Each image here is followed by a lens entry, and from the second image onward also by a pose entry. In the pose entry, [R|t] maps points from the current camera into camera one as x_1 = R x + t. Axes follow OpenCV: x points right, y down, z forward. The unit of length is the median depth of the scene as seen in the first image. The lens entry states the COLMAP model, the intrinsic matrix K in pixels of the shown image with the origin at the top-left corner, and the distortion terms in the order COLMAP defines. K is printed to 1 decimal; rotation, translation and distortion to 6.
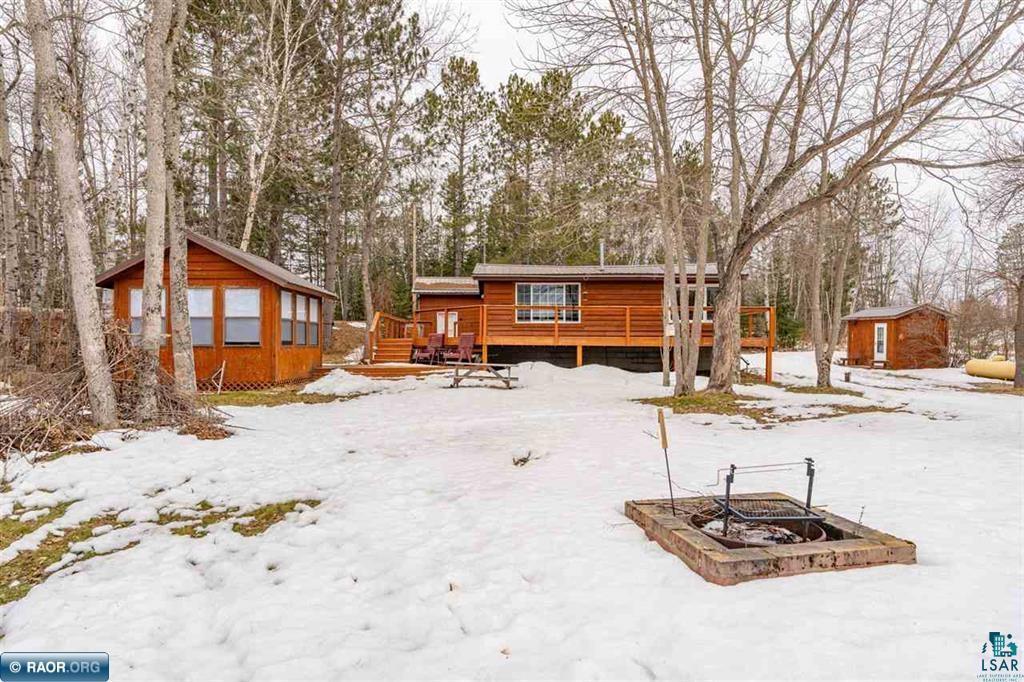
lens RADIAL K [[592.1, 0, 510.1], [0, 592.1, 345.3], [0, 0, 1]] dist [-0.002092, -0.000109]
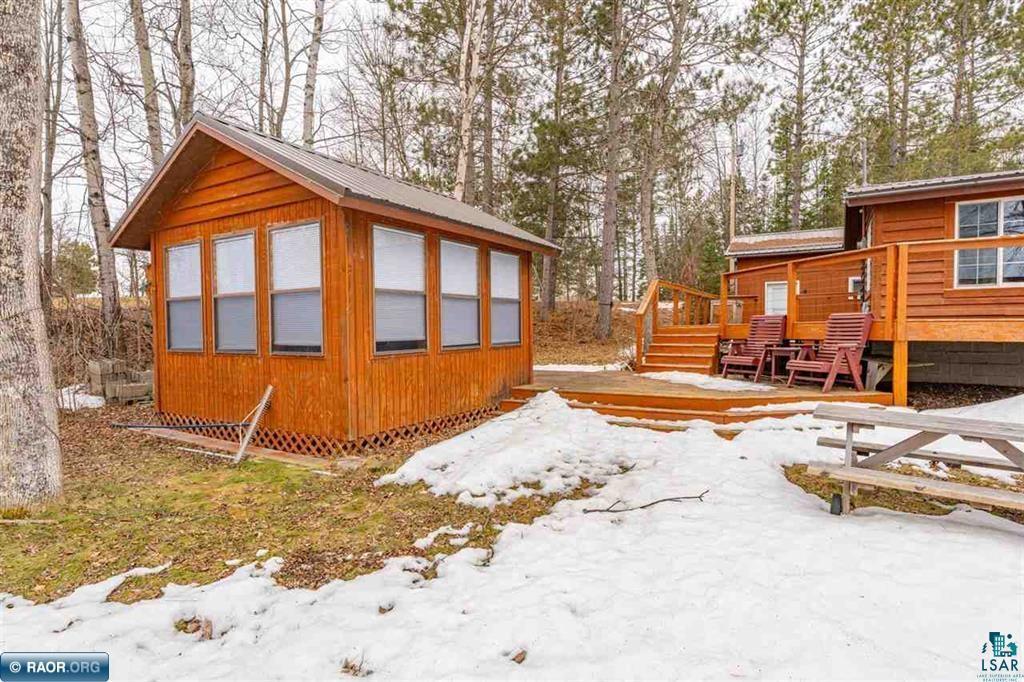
lens RADIAL K [[517.4, 0, 511.4], [0, 517.4, 345.6], [0, 0, 1]] dist [-0.002281, -0.000650]
pose [[0.841710, 0.010166, -0.539834, -0.076495], [0.010178, 0.999346, 0.034689, -0.012664], [0.539834, -0.034692, 0.841057, 0.553531]]
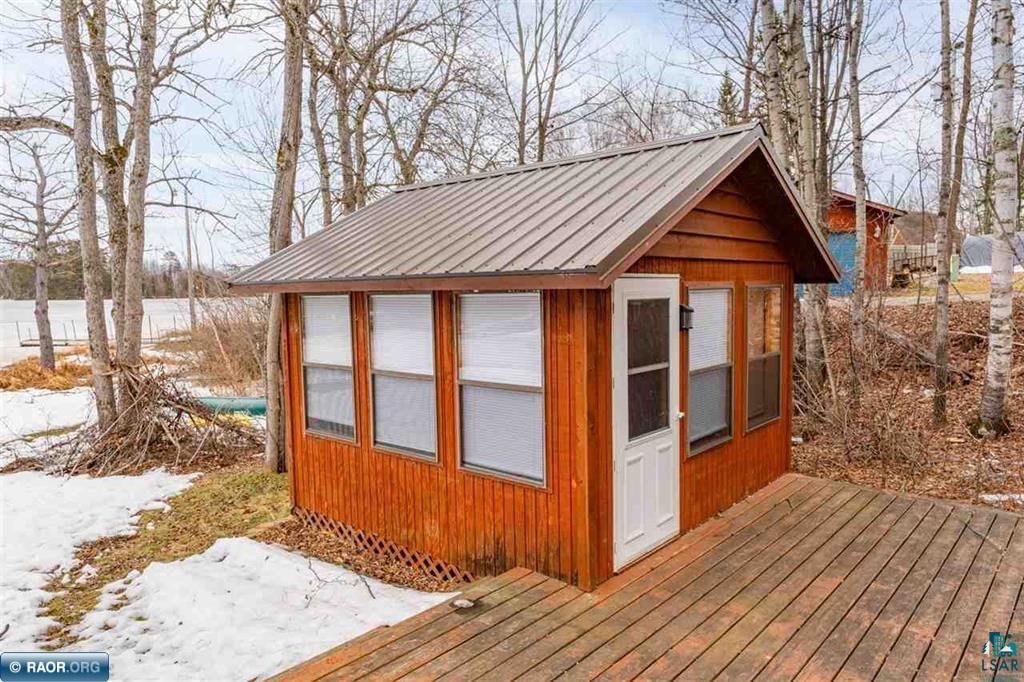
lens RADIAL K [[660.9, 0, 505.7], [0, 660.9, 342.0], [0, 0, 1]] dist [0.012204, -0.000537]
pose [[-0.693589, 0.066910, -0.717257, -0.118045], [0.017819, 0.996966, 0.075772, -0.072616], [0.720151, 0.039774, -0.692676, 1.085745]]
